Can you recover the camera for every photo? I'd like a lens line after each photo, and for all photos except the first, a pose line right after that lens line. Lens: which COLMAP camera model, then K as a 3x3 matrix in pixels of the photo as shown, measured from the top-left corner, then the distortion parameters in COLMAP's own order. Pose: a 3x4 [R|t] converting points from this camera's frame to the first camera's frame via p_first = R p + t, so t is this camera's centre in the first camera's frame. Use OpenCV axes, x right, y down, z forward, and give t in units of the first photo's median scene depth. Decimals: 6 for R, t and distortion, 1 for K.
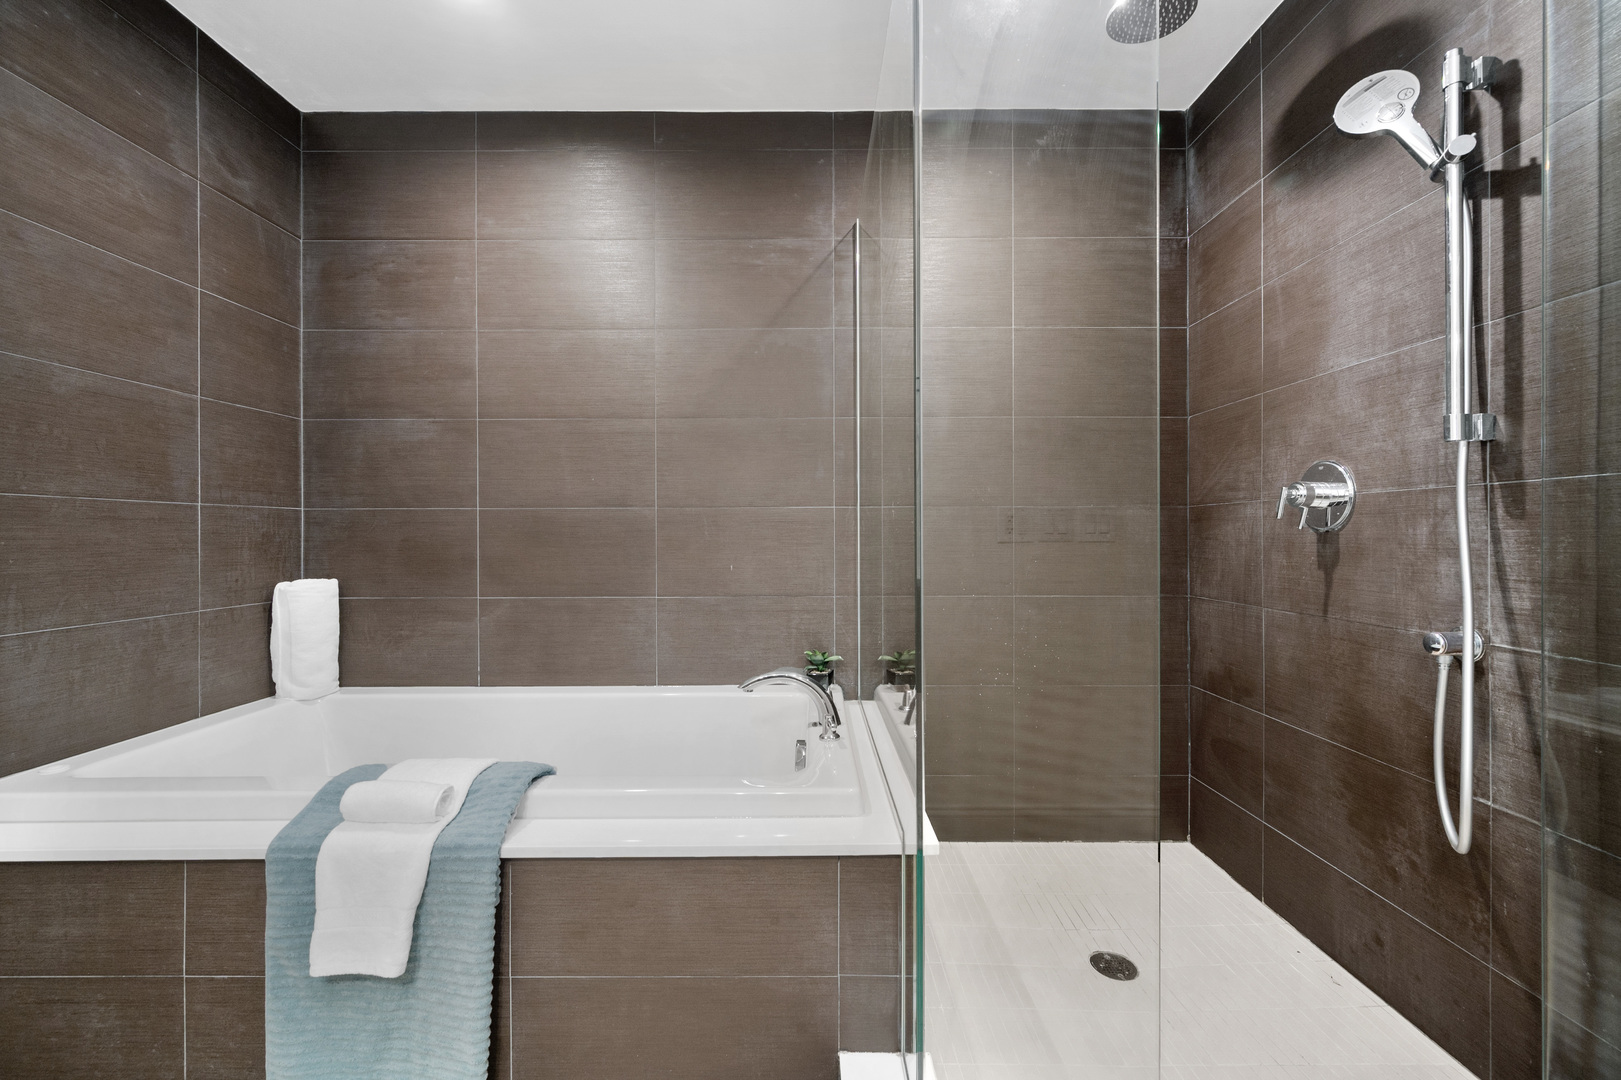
lens RADIAL K [[638.2, 0, 802.8], [0, 638.2, 537.9], [0, 0, 1]] dist [-0.002300, -0.000347]
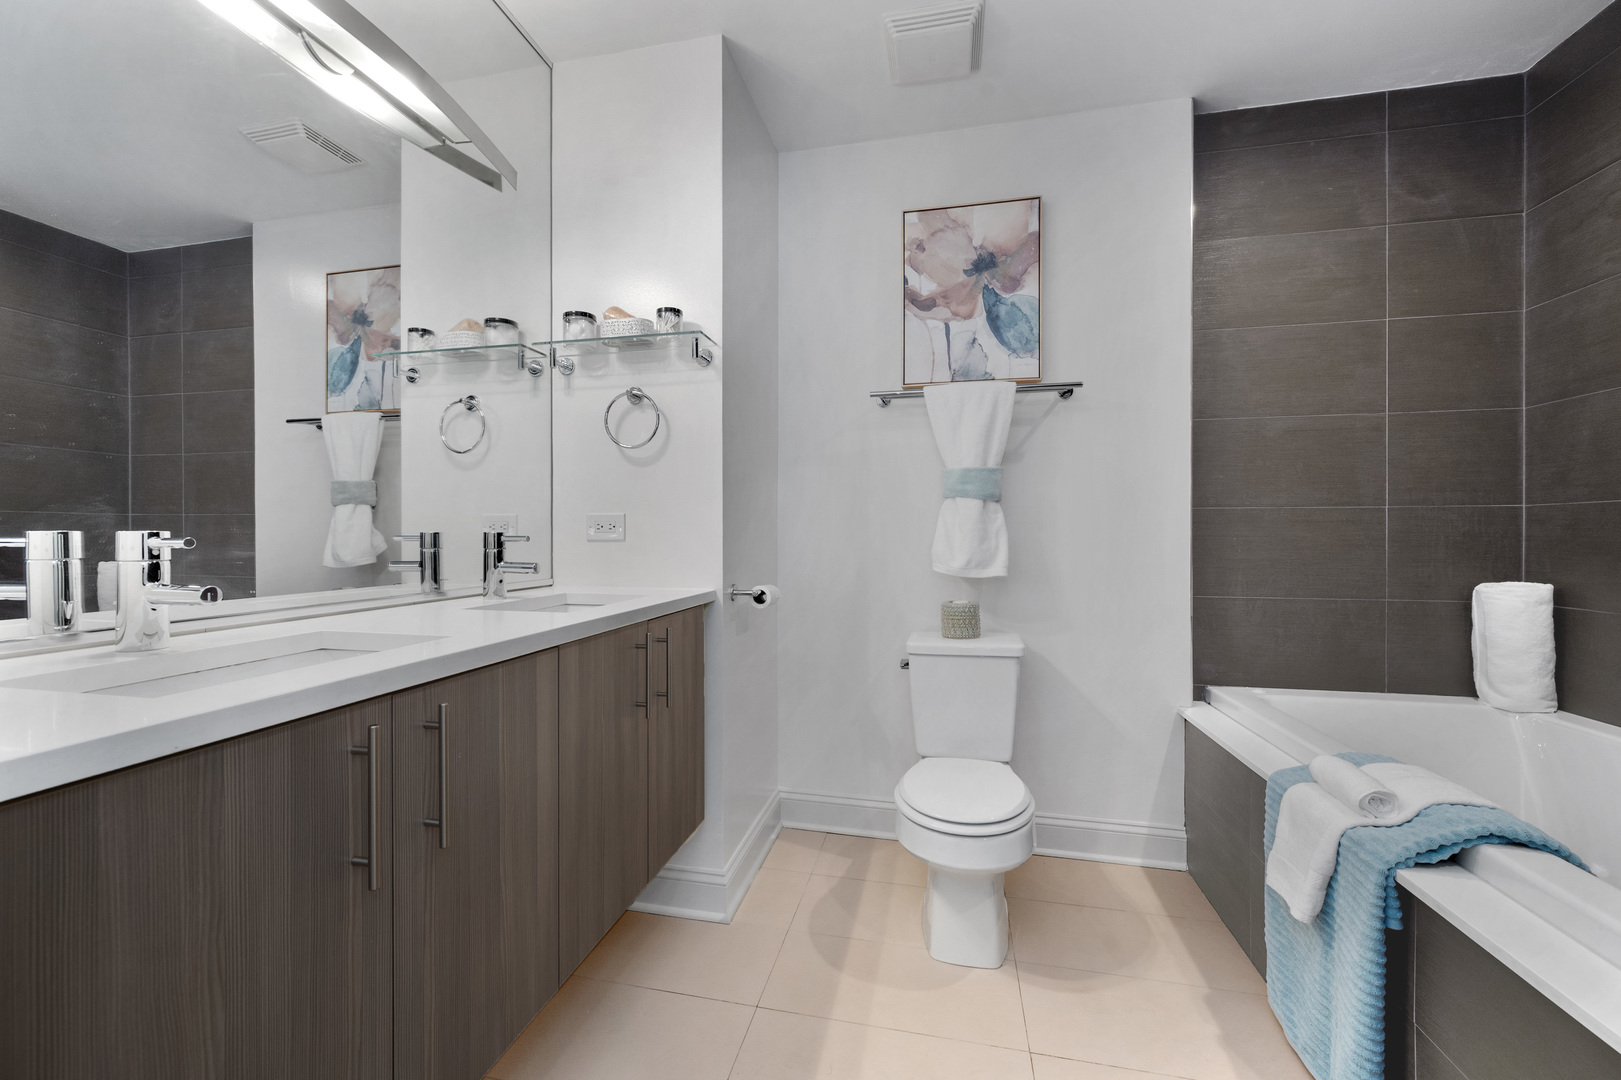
lens RADIAL K [[638.2, 0, 802.8], [0, 638.2, 537.9], [0, 0, 1]] dist [-0.002300, -0.000347]
pose [[-0.223160, 0.008007, -0.974749, 0.363960], [-0.003727, 0.999952, 0.009067, -0.003395], [0.974775, 0.005656, -0.223119, 0.205788]]
